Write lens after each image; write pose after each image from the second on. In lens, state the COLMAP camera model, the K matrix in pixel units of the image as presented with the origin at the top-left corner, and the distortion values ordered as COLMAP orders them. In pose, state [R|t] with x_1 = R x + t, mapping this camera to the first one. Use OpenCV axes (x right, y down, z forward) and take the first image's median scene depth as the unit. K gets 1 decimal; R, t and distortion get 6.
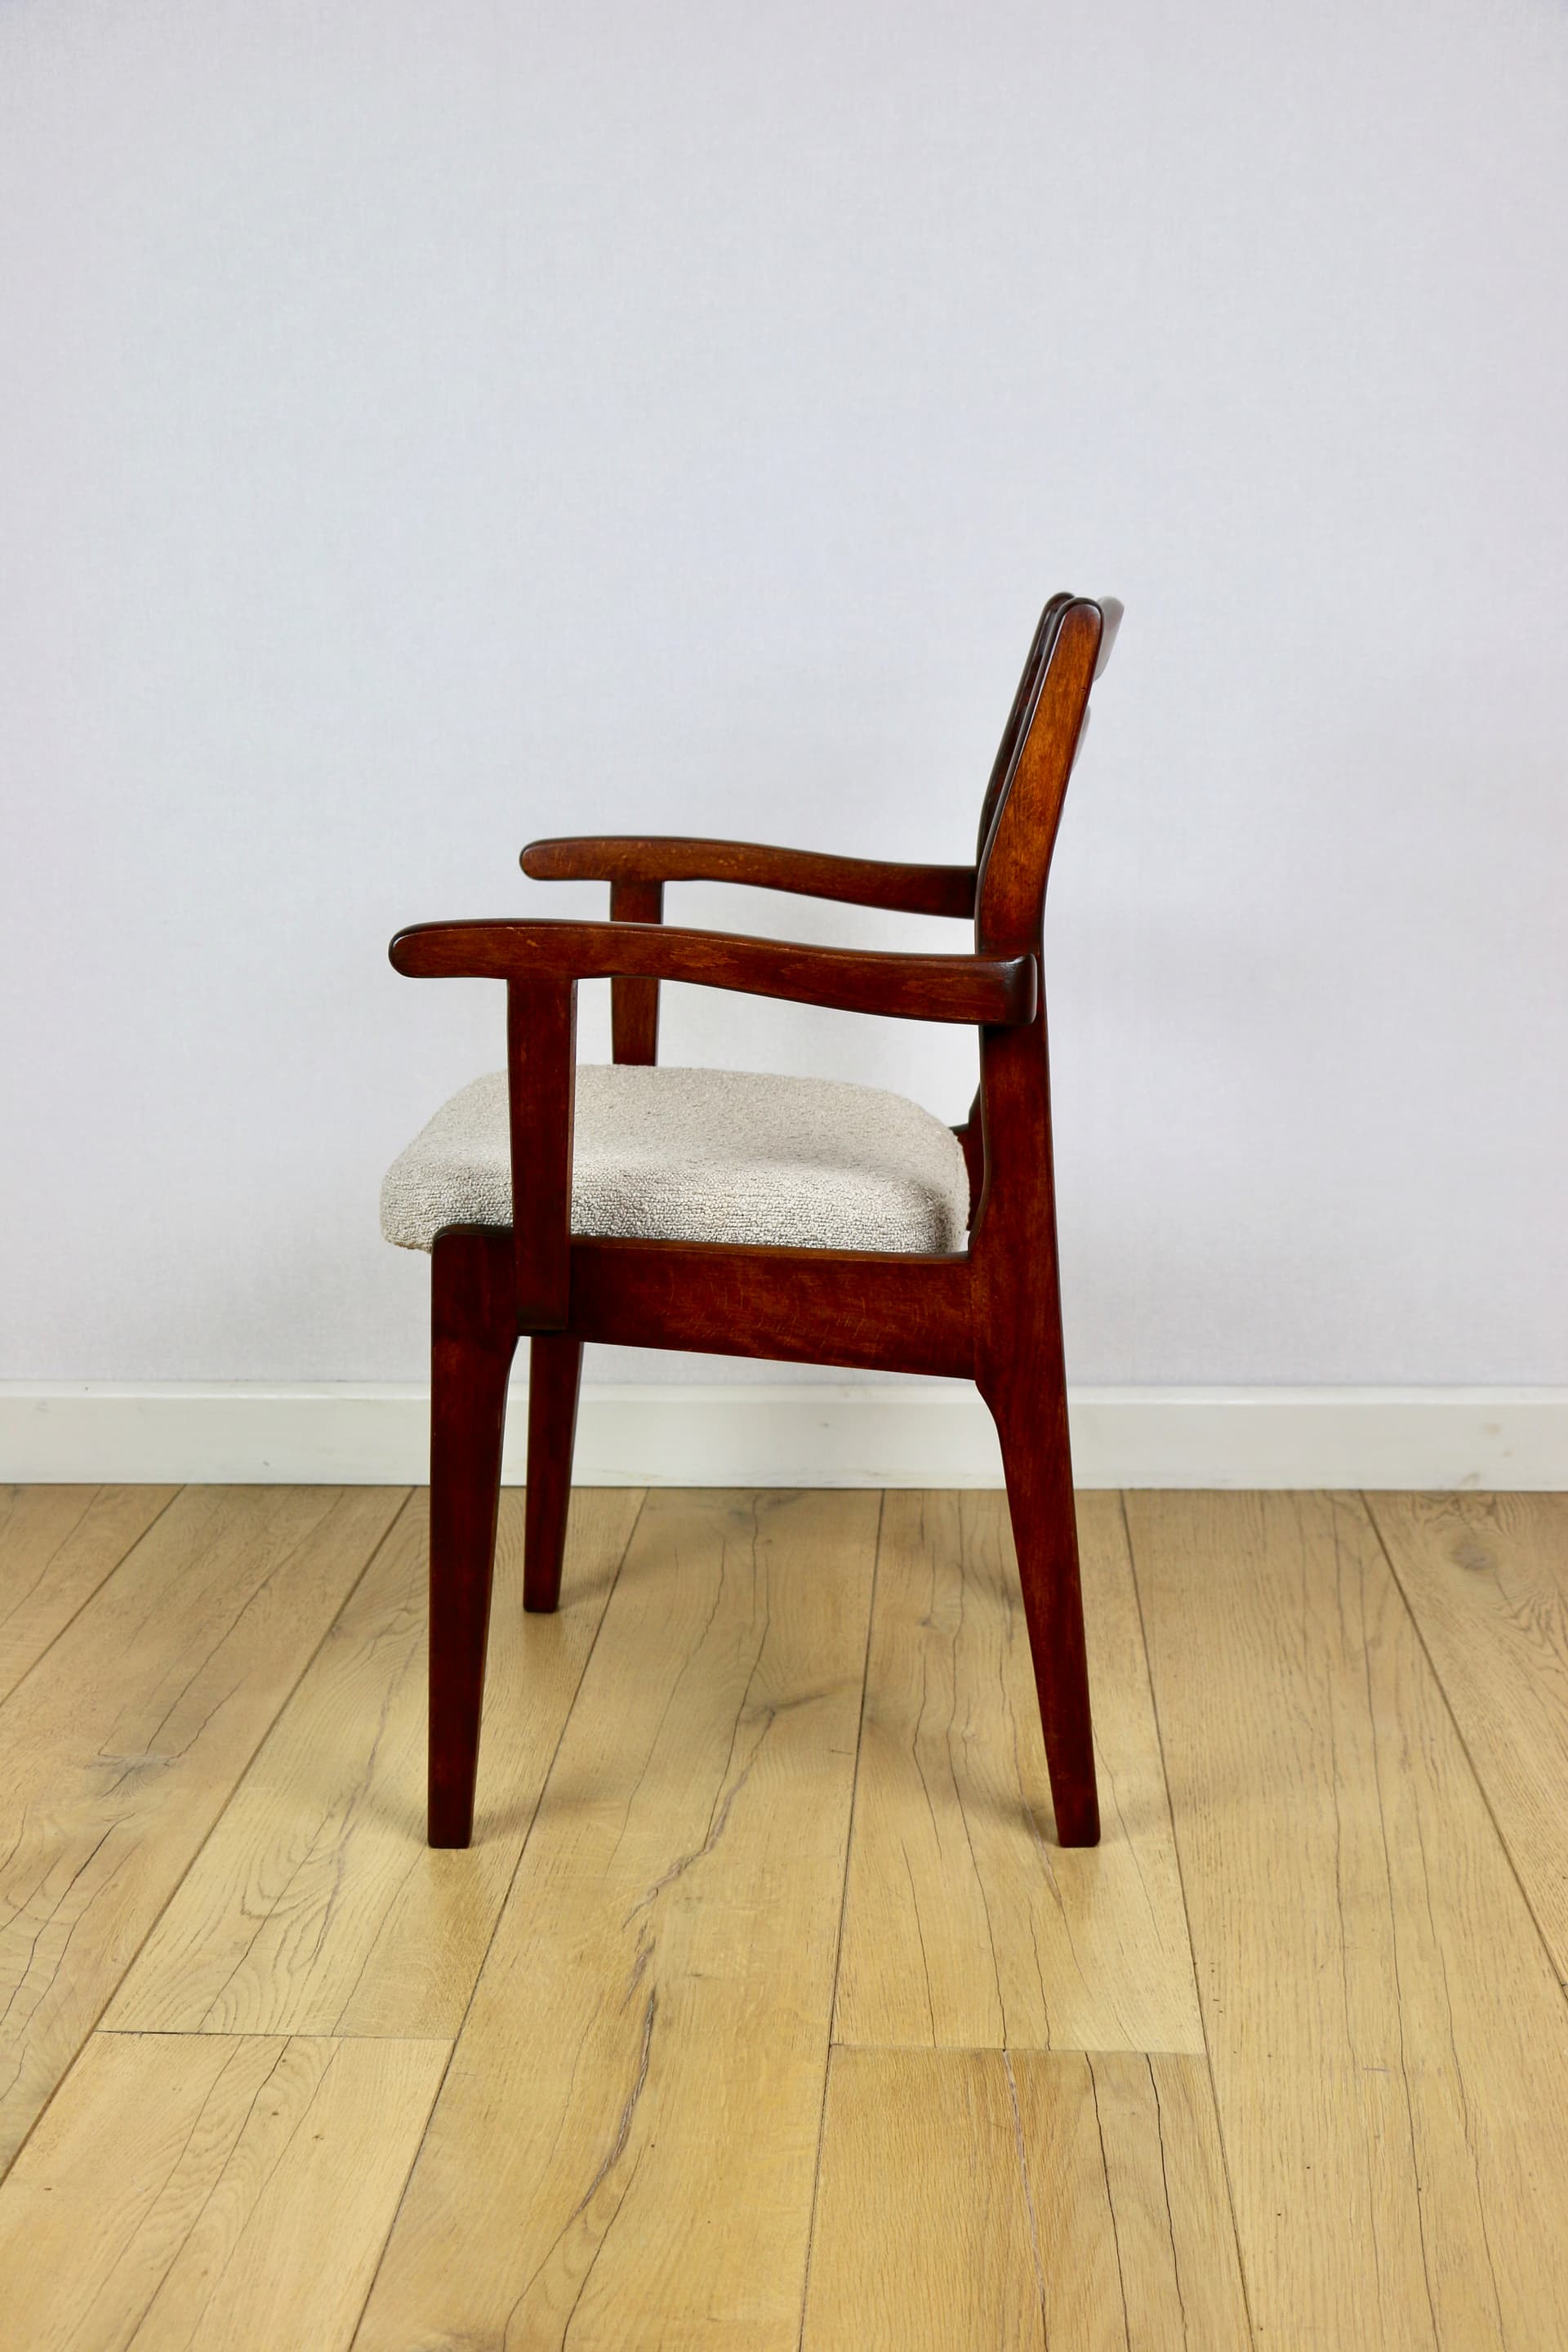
lens RADIAL K [[2702.8, 0, 784.0], [0, 2702.8, 1176.0], [0, 0, 1]] dist [-0.076559, 0.306381]
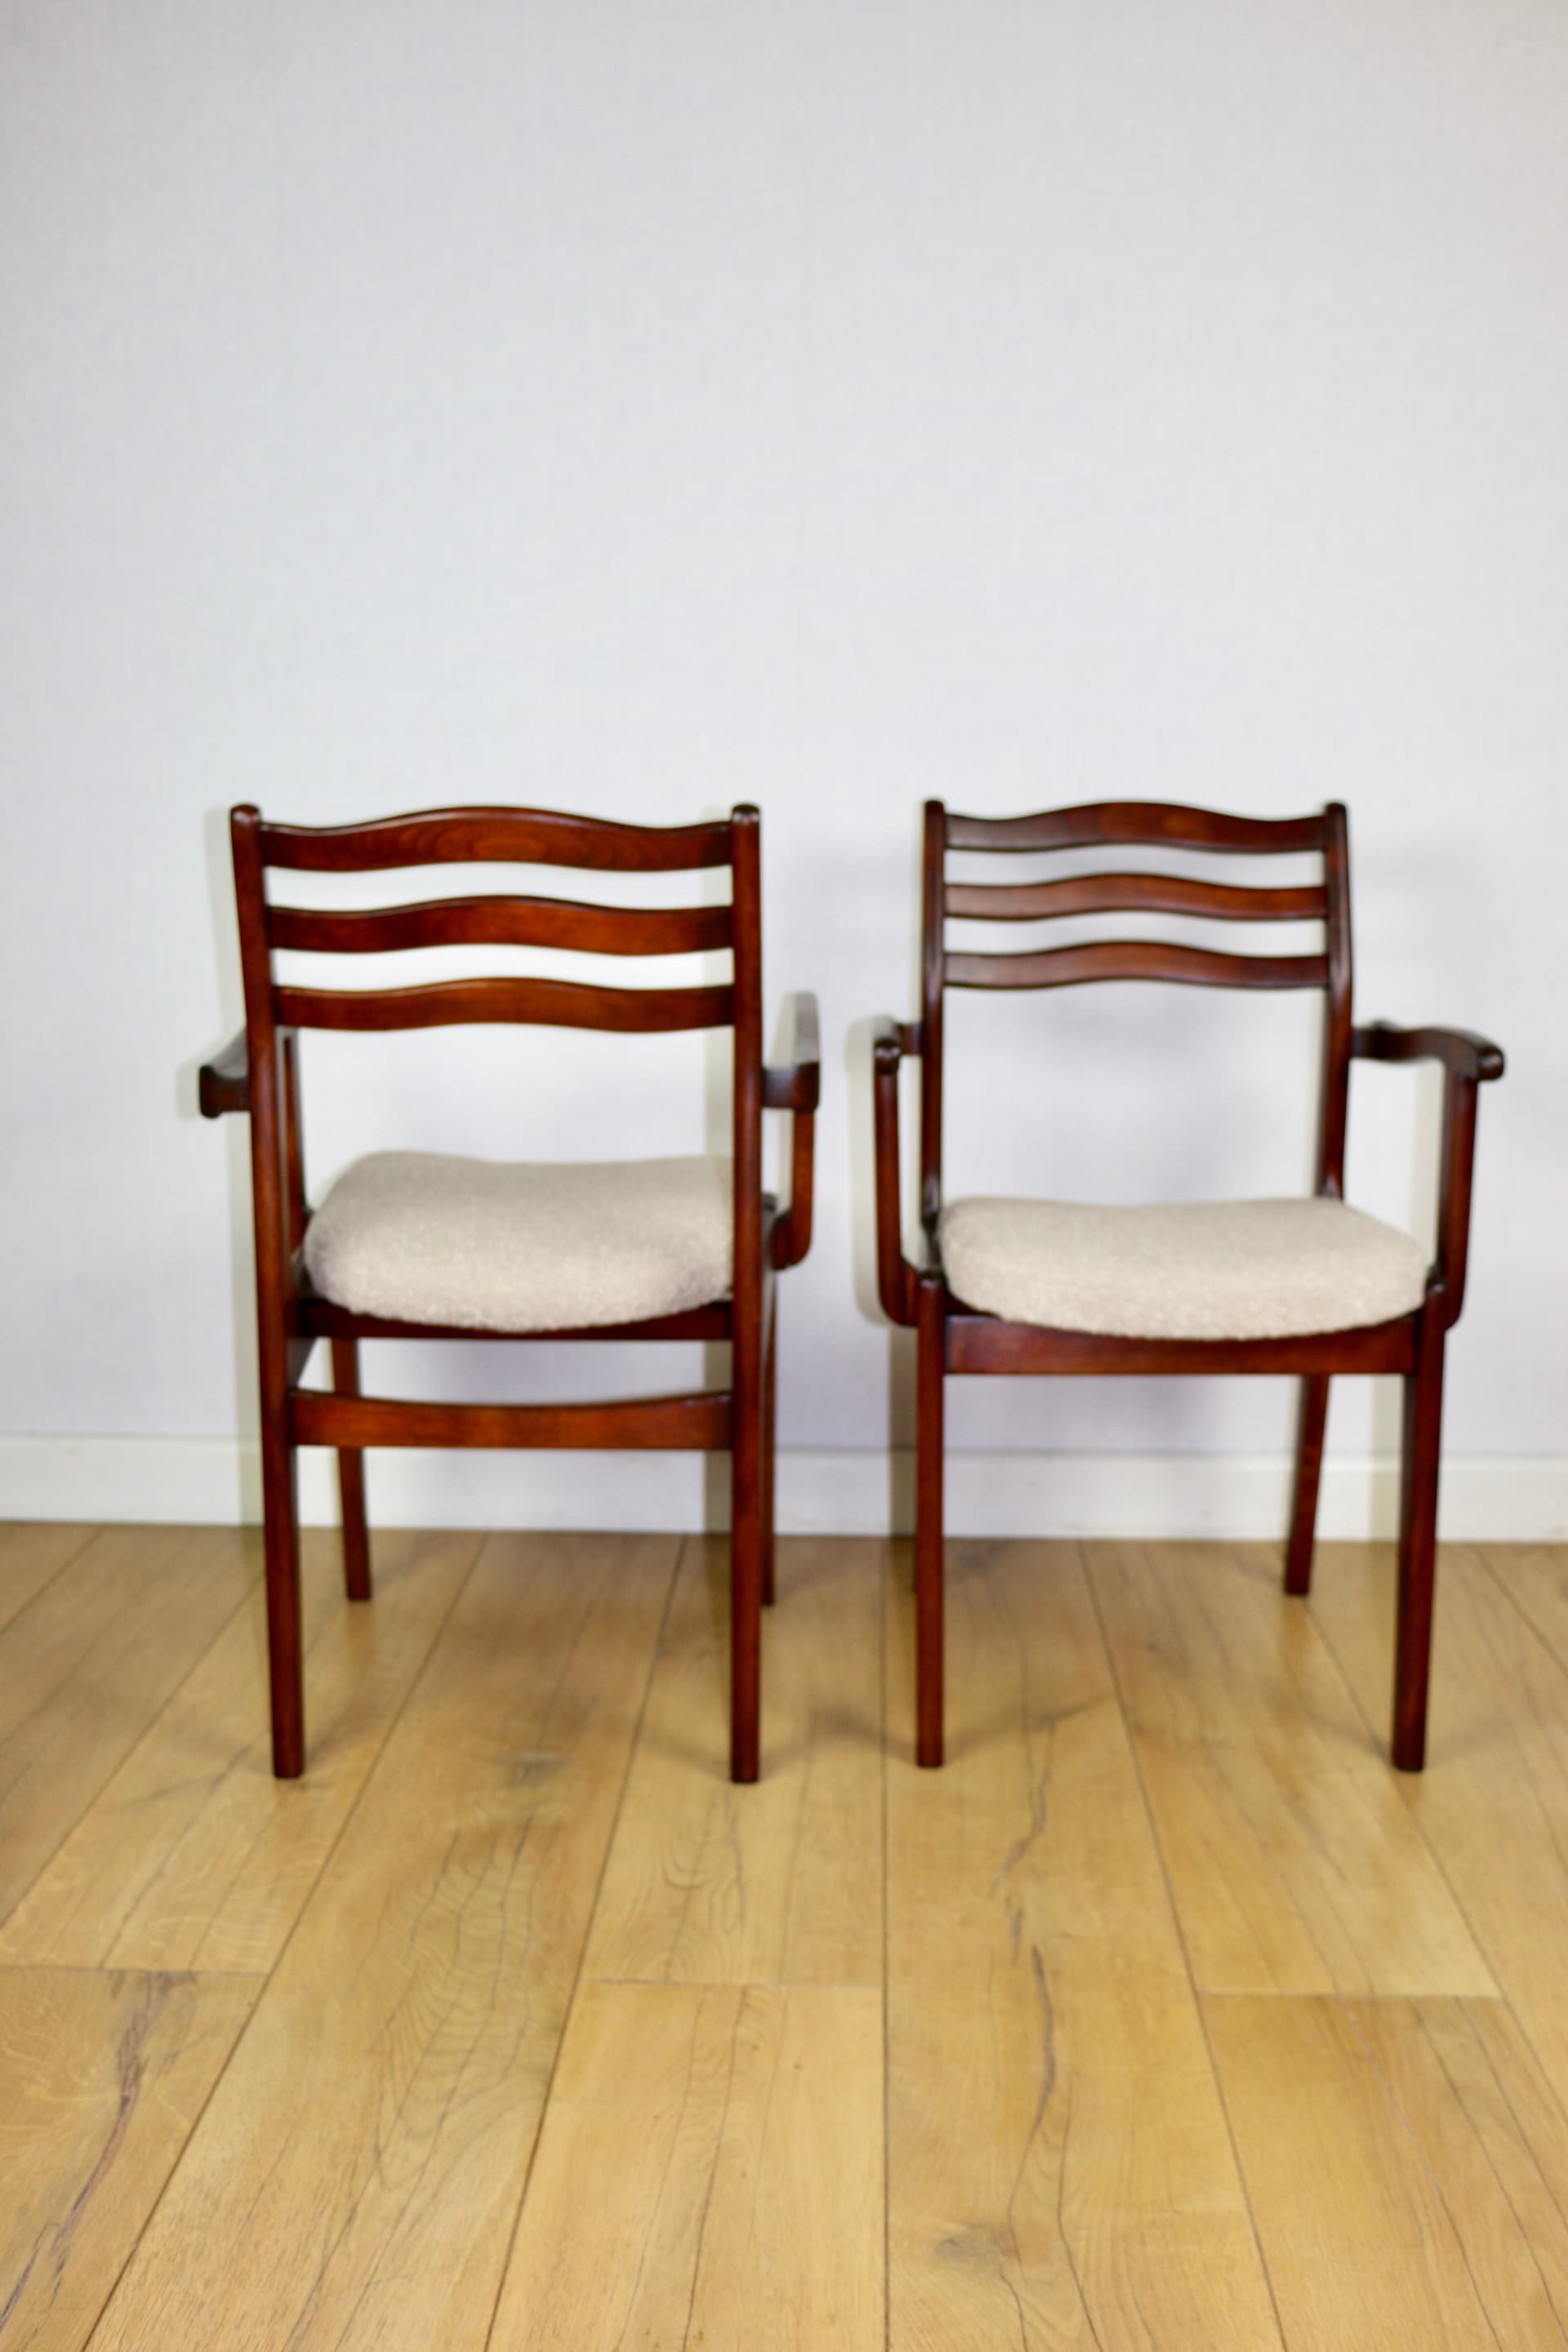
lens RADIAL K [[2276.0, 0, 784.0], [0, 2276.0, 1176.0], [0, 0, 1]] dist [-0.132444, 0.198834]
pose [[0.999325, 0.015661, 0.033236, -0.189673], [-0.014078, 0.998780, -0.047339, 0.006179], [-0.033936, 0.046840, 0.998326, -0.015211]]
